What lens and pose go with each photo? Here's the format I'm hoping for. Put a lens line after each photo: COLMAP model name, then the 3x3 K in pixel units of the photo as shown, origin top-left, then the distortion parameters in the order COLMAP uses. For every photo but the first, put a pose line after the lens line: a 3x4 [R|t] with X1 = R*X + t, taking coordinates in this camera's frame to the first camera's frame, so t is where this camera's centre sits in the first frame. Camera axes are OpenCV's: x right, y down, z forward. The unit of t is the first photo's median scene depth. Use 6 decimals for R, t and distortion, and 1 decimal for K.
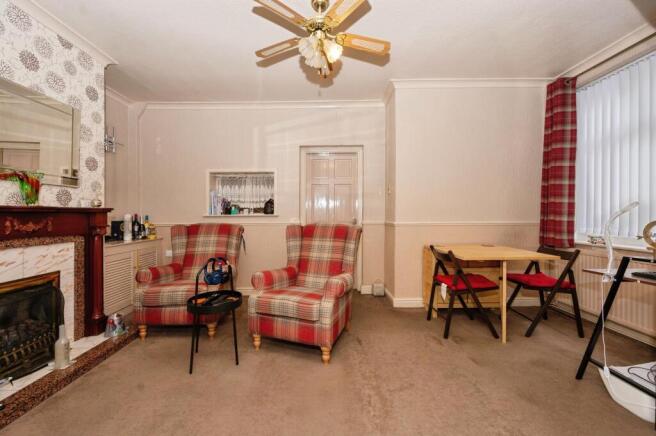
lens RADIAL K [[275.6, 0, 321.5], [0, 275.6, 218.3], [0, 0, 1]] dist [-0.001229, -0.000149]
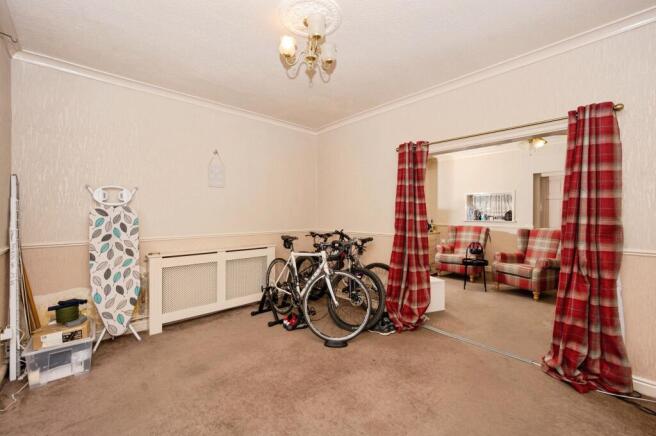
lens RADIAL K [[275.6, 0, 324.8], [0, 275.6, 216.1], [0, 0, 1]] dist [-0.001229, -0.000149]
pose [[0.687537, 0.014238, -0.726010, 0.272770], [-0.013882, 0.999883, 0.006463, -0.044805], [0.726017, 0.005635, 0.687654, -0.980695]]
